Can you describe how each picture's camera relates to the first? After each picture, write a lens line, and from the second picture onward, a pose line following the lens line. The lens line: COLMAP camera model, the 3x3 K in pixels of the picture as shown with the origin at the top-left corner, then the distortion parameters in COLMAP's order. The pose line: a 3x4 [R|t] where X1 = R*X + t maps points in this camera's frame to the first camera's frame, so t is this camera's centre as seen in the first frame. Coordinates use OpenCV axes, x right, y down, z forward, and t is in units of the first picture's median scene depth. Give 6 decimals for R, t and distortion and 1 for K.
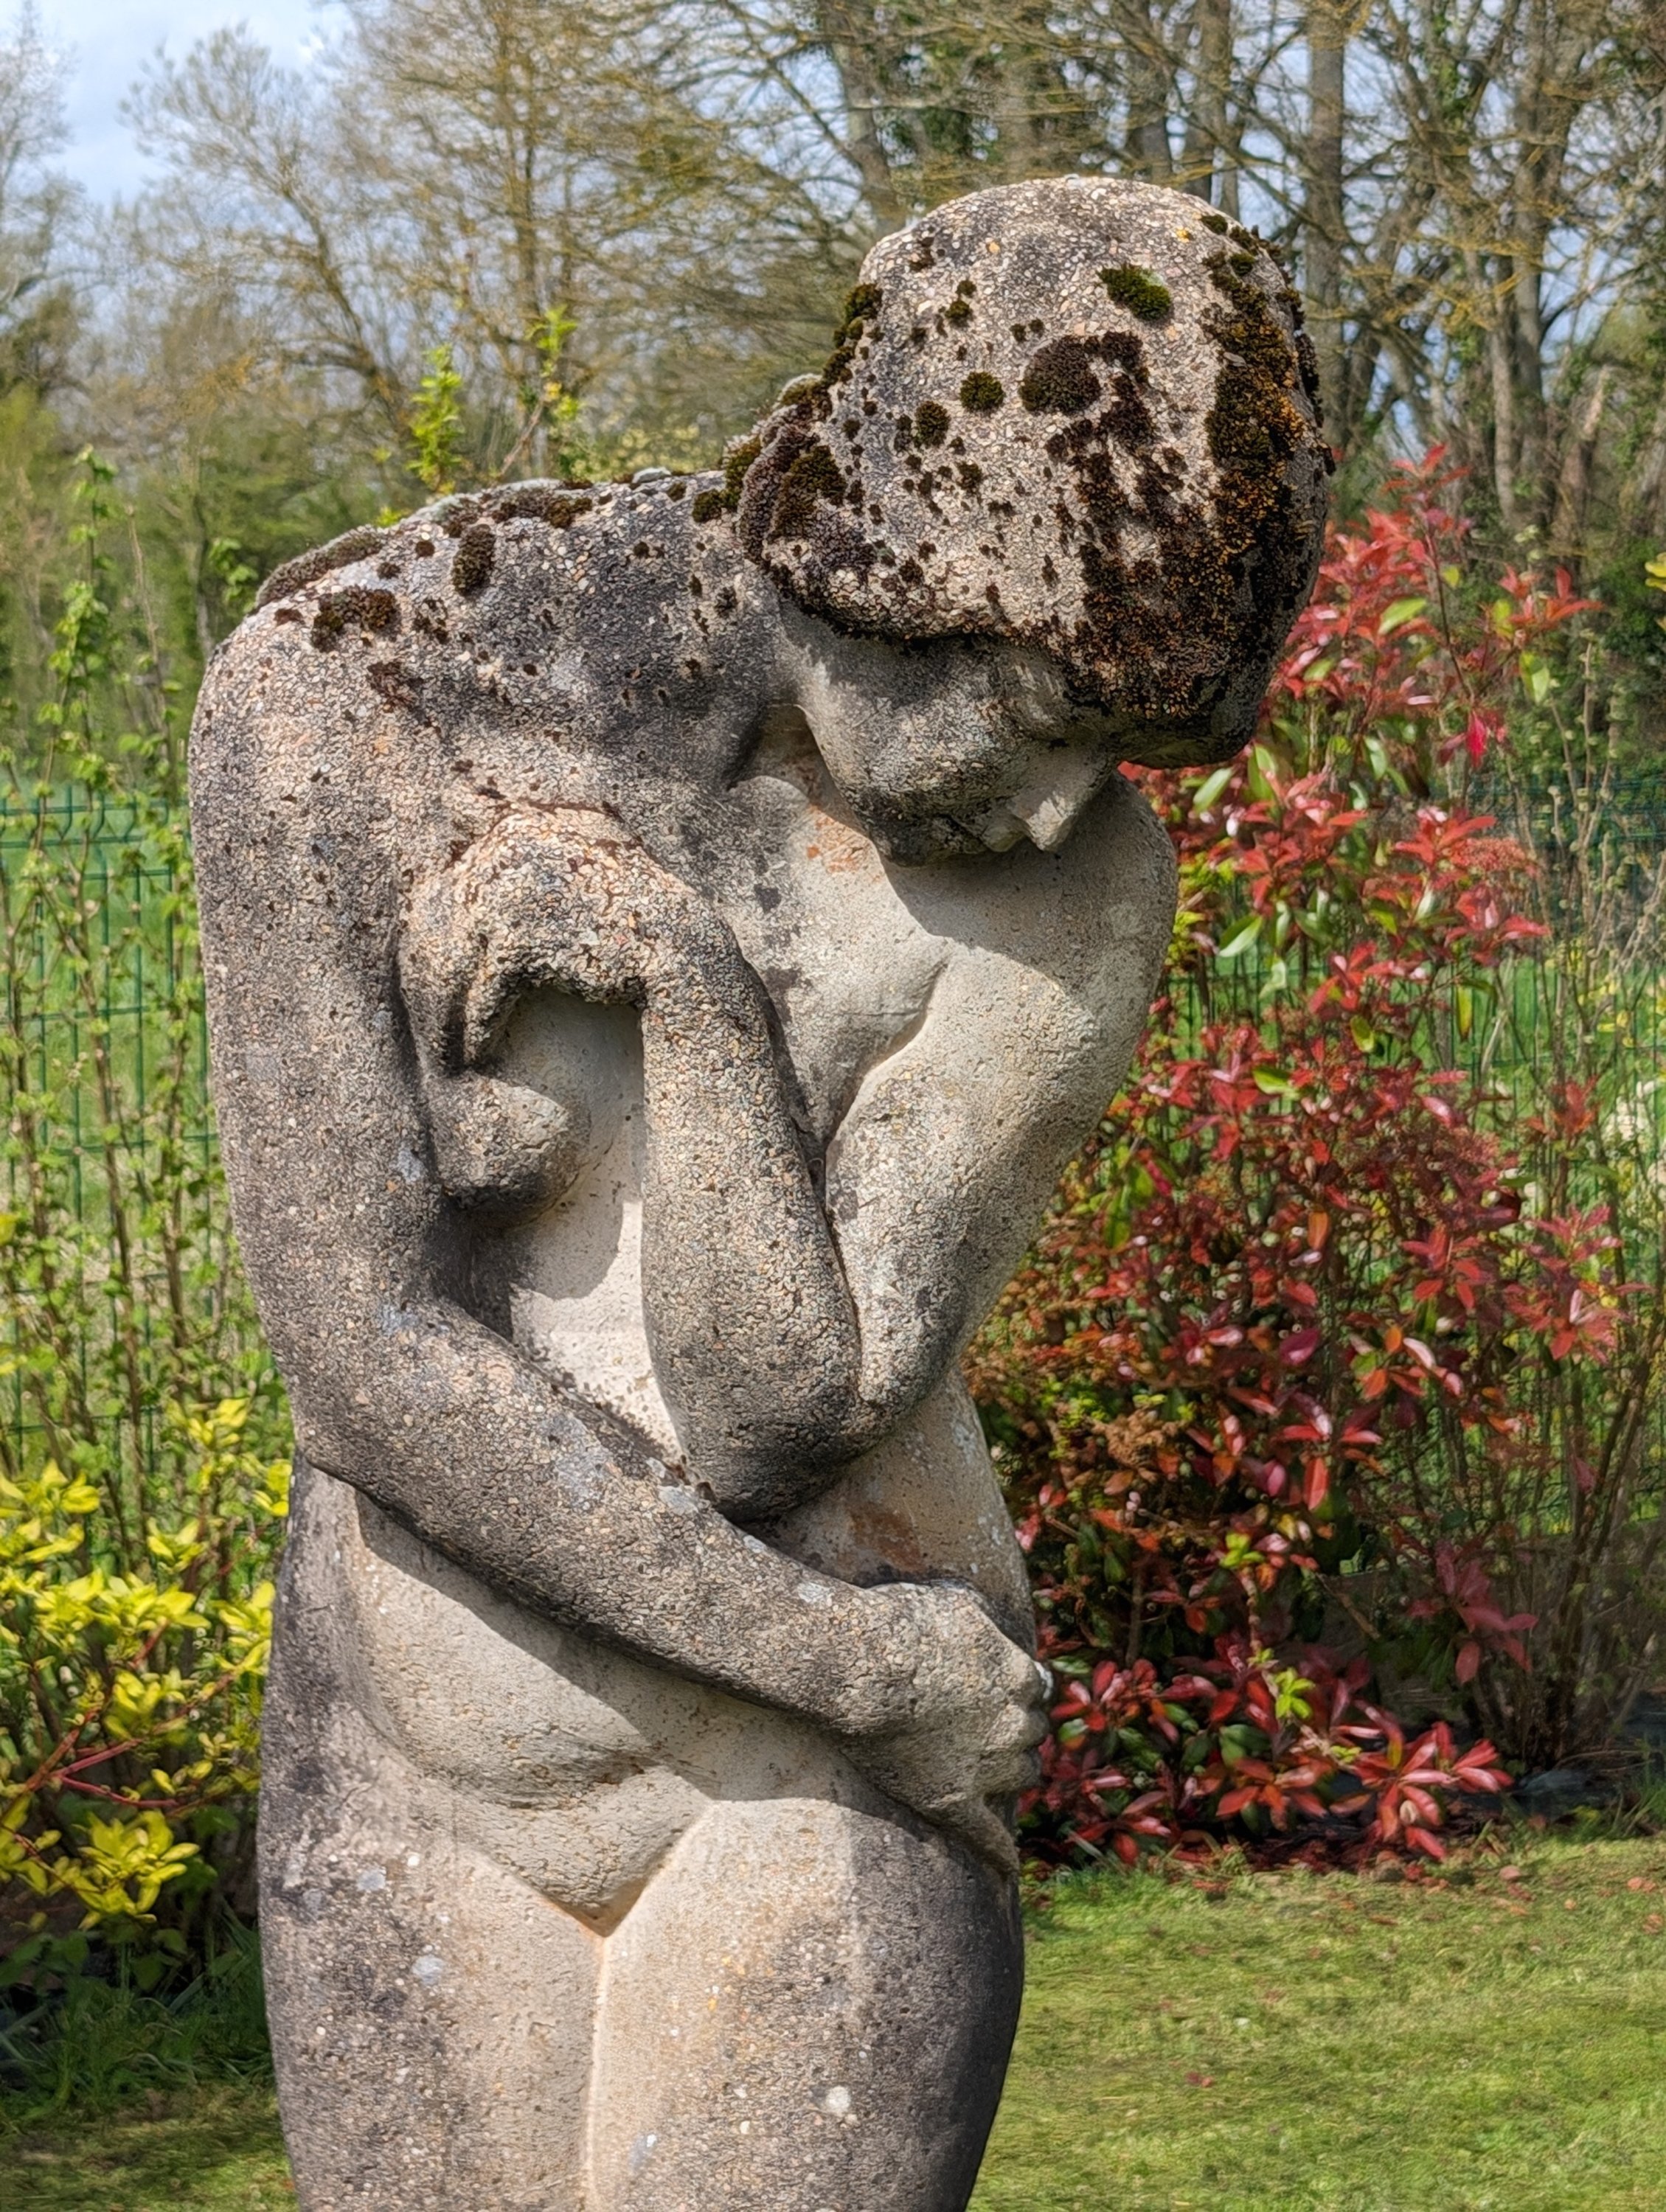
lens RADIAL K [[5253.1, 0, 832.6], [0, 5253.1, 1023.0], [0, 0, 1]] dist [0.251598, -0.949179]
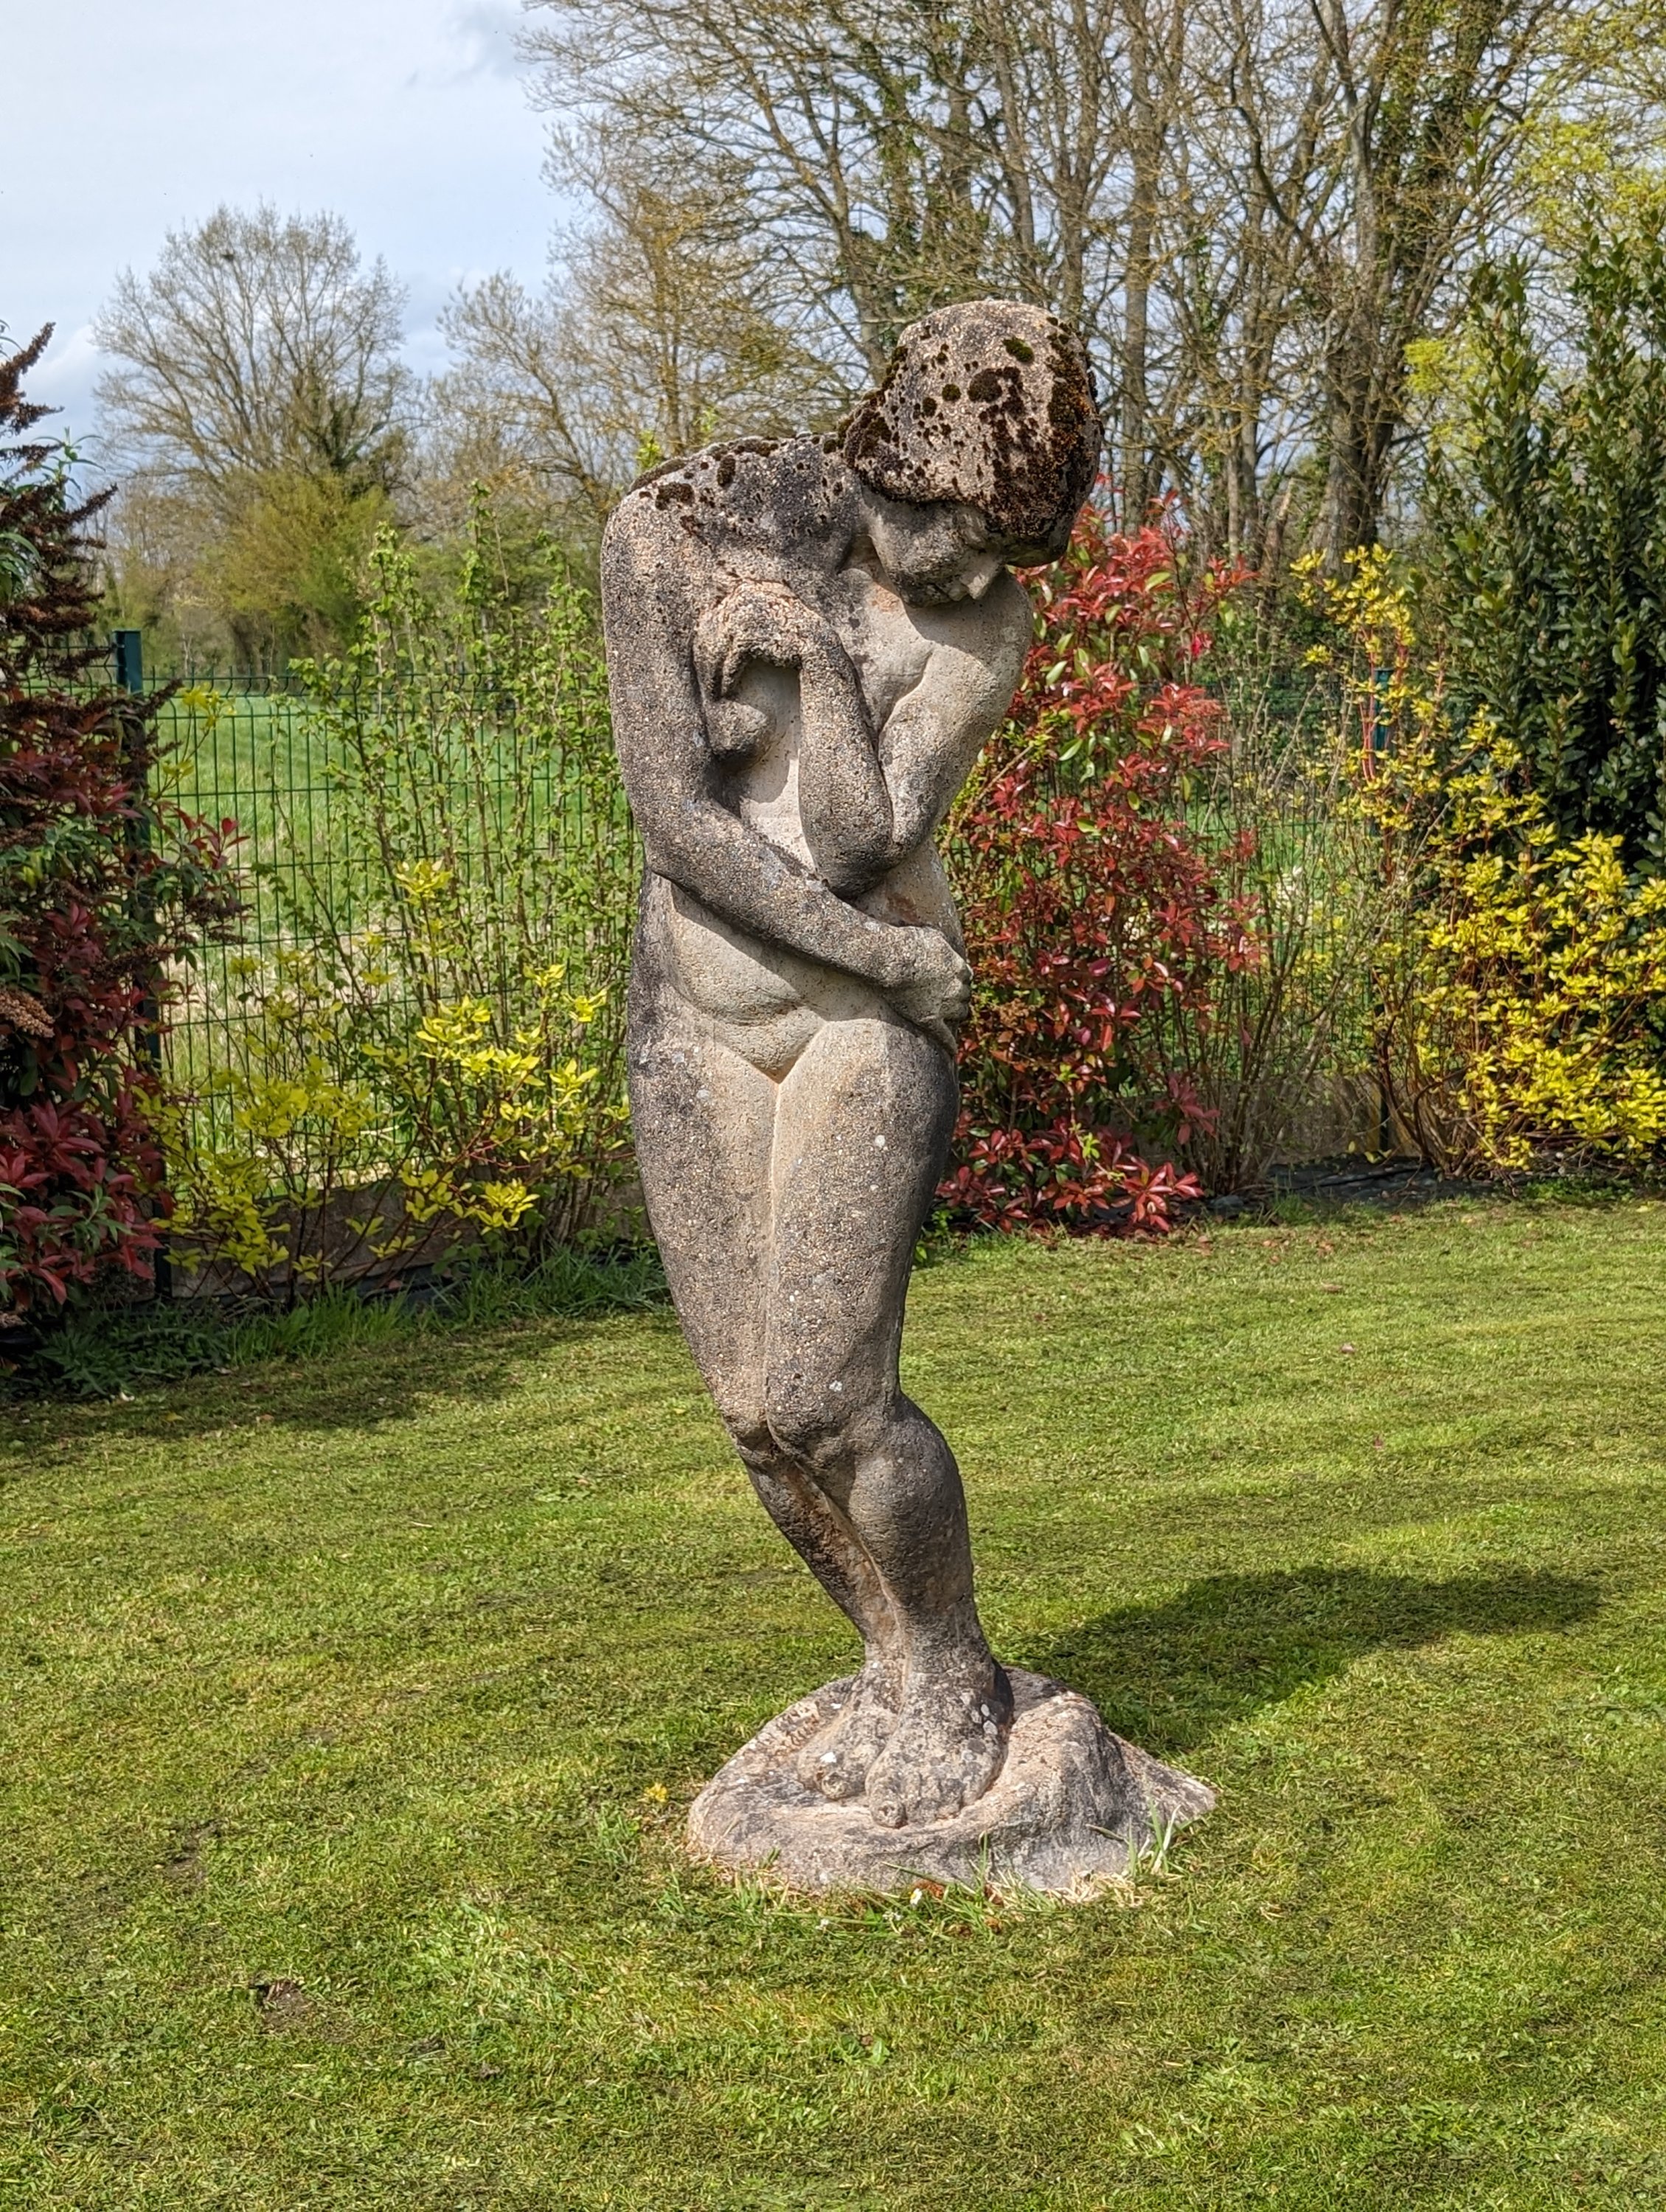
lens RADIAL K [[3007.3, 0, 886.1], [0, 3007.3, 1125.2], [0, 0, 1]] dist [0.273437, -1.579094]
pose [[0.999862, 0.008704, 0.014117, -0.015087], [-0.009877, 0.996307, 0.085297, 0.081109], [-0.013323, -0.085425, 0.996256, -0.330705]]
